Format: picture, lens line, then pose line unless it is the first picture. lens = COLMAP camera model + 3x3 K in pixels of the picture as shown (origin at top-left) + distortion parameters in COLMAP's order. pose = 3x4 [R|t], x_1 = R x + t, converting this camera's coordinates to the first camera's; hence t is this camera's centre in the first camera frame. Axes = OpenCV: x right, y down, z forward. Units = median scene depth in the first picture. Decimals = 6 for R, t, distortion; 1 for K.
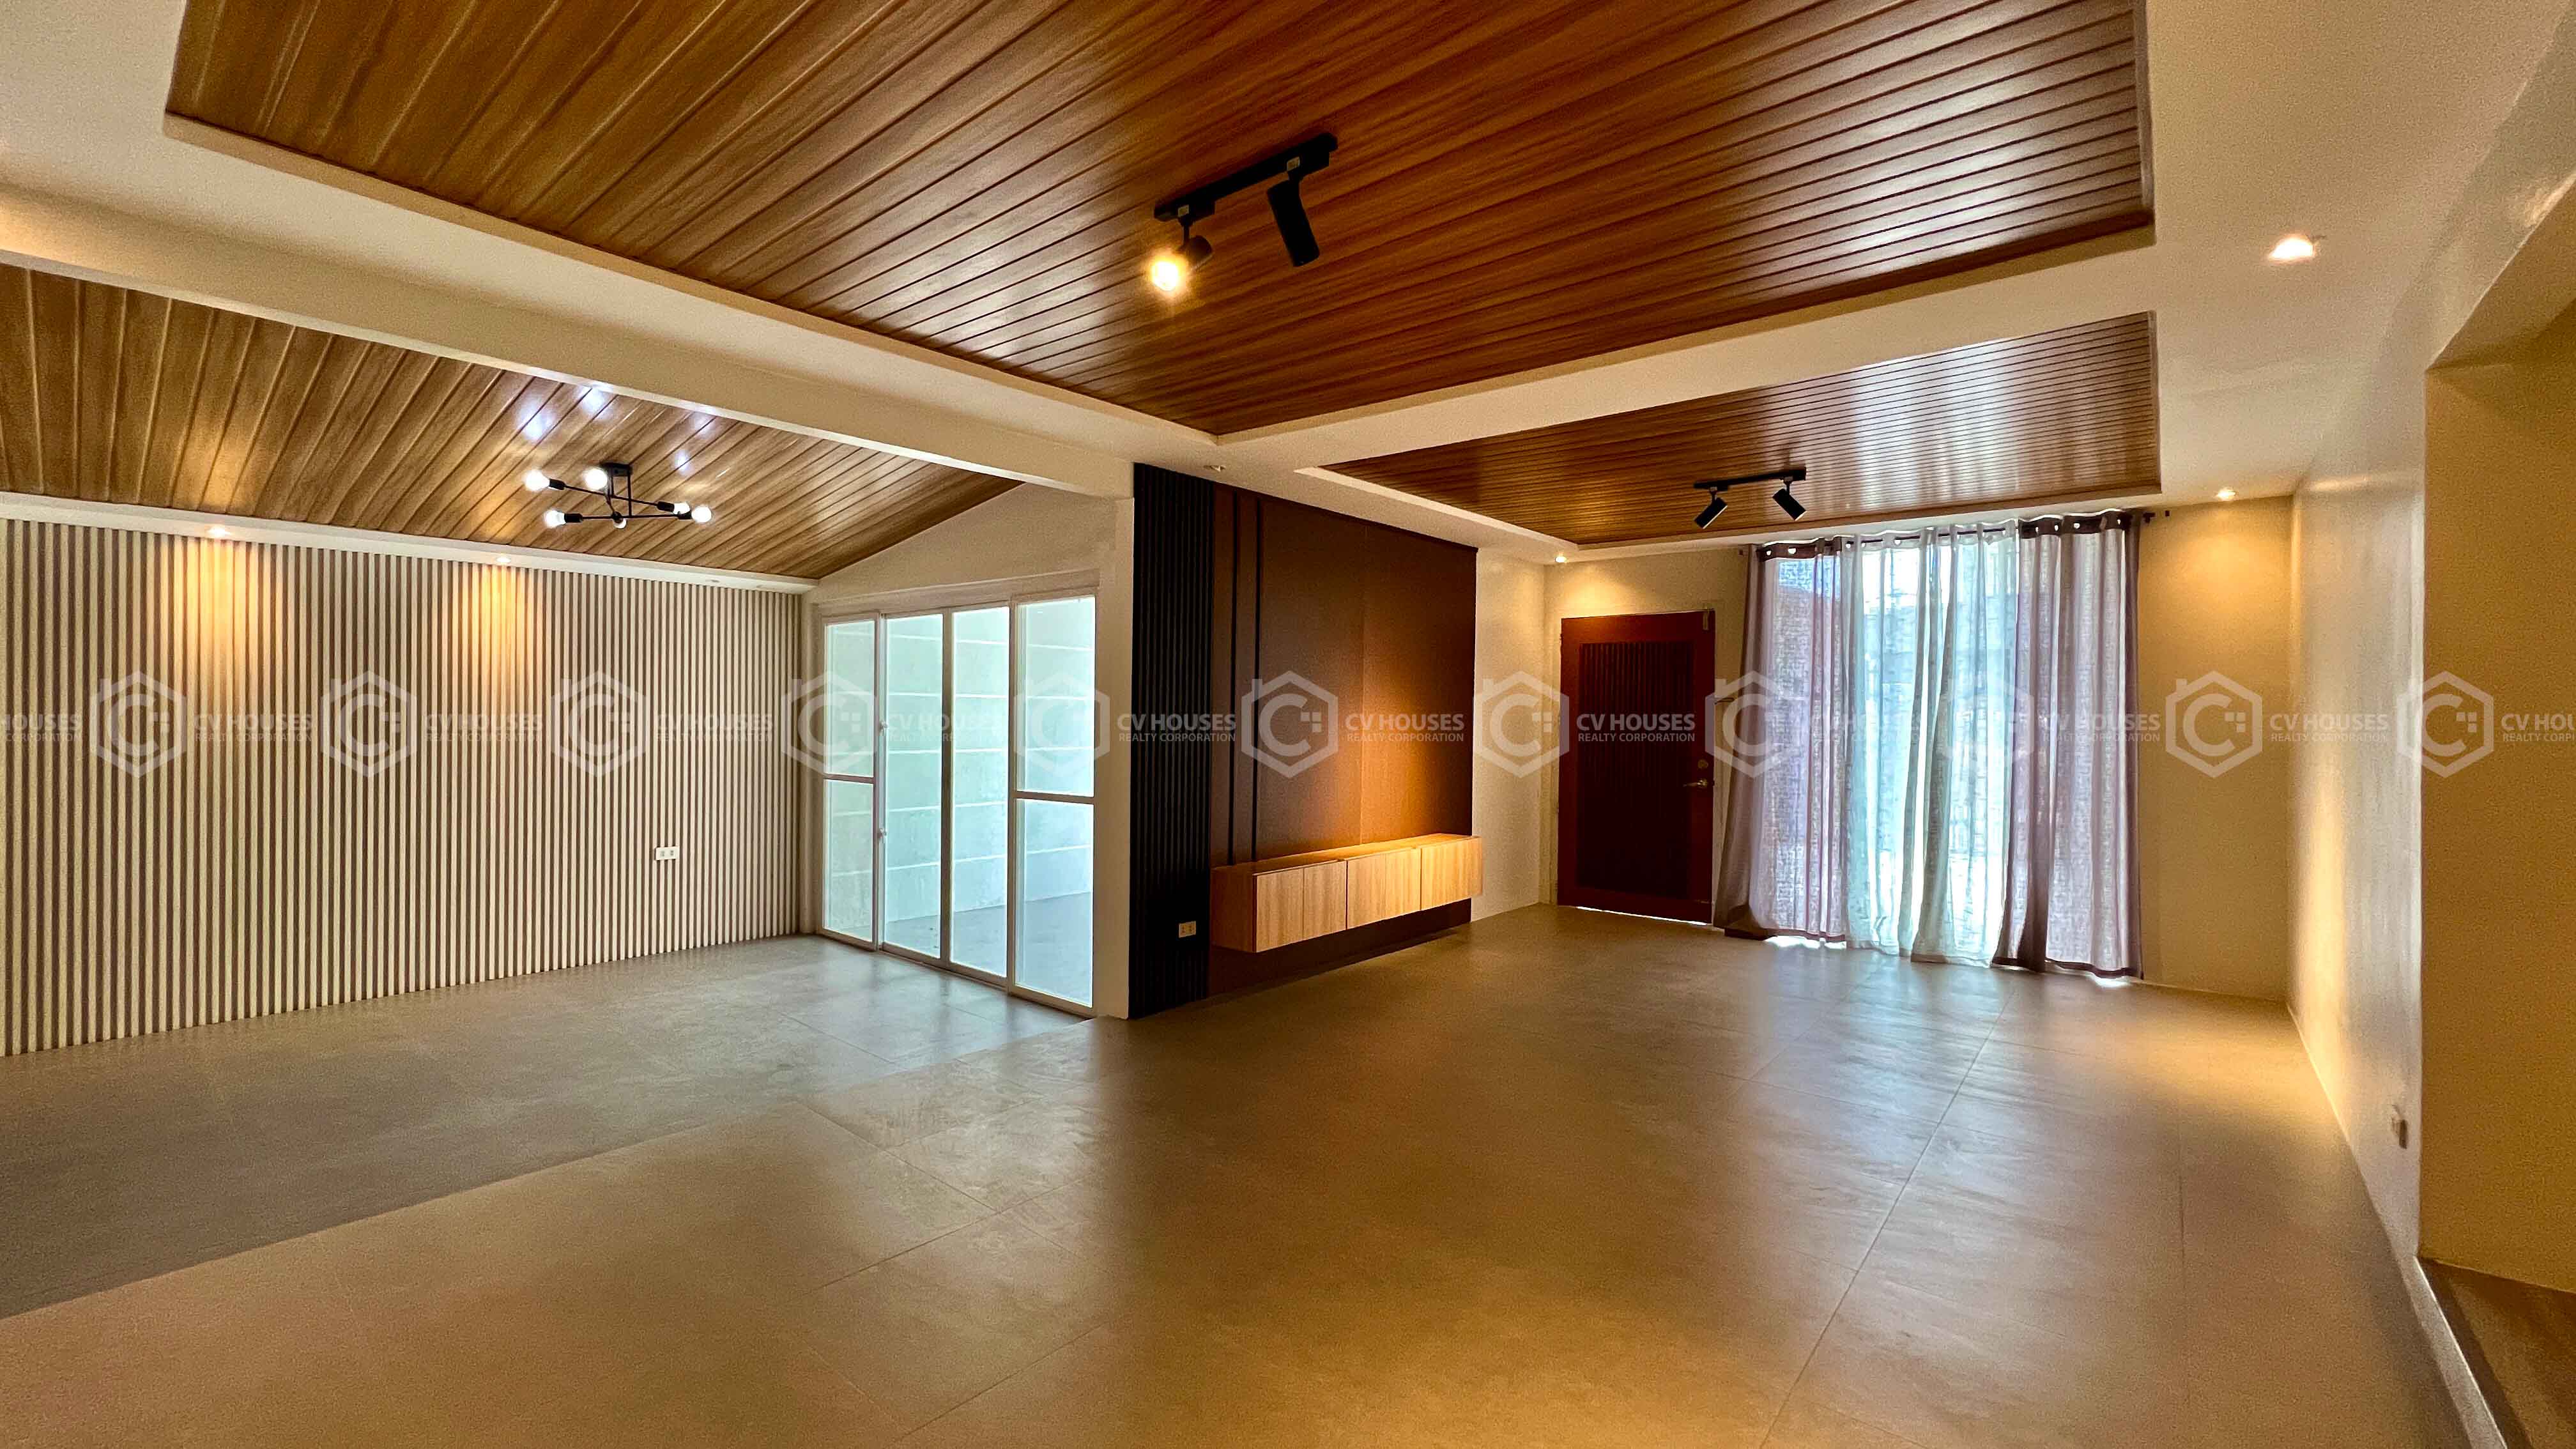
lens RADIAL K [[1026.2, 0, 1291.7], [0, 1026.2, 722.7], [0, 0, 1]] dist [0.009240, -0.000004]
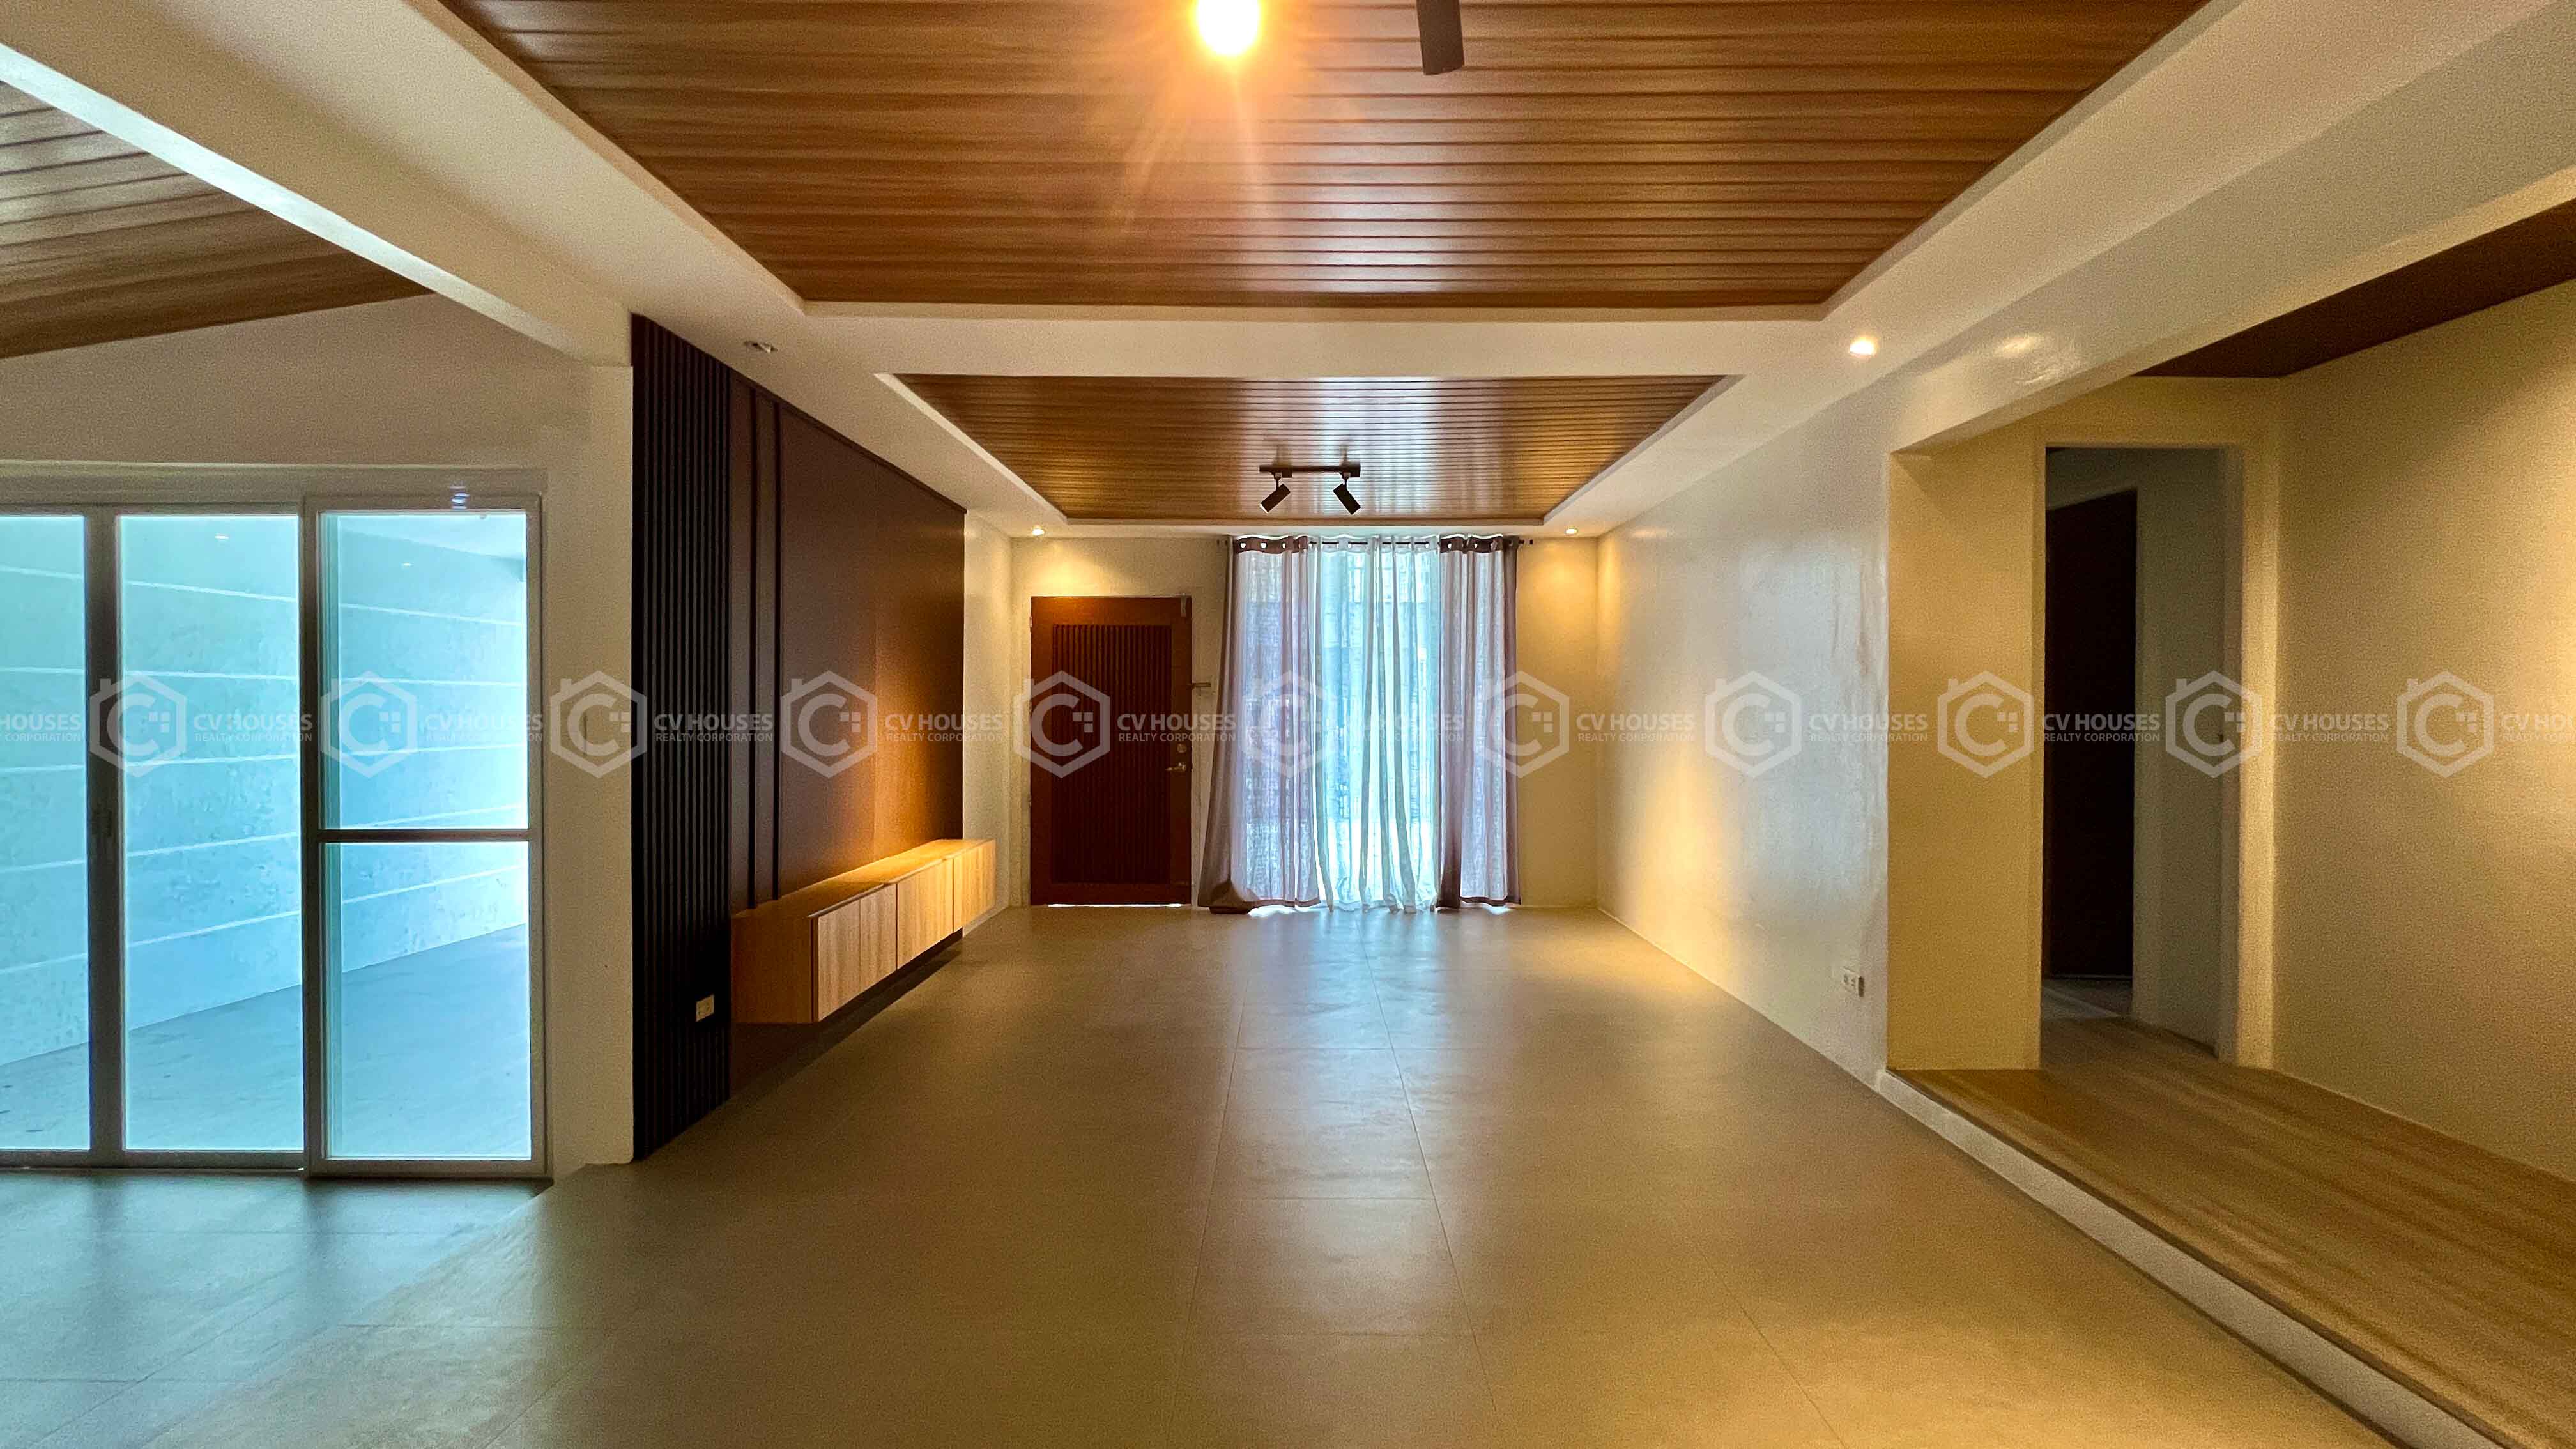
lens RADIAL K [[1036.1, 0, 1279.8], [0, 1036.1, 730.8], [0, 0, 1]] dist [0.008454, -0.000534]
pose [[0.774429, -0.021919, 0.632281, -0.211672], [0.010089, 0.999700, 0.022299, 0.001454], [-0.632581, -0.010890, 0.774418, 0.183691]]
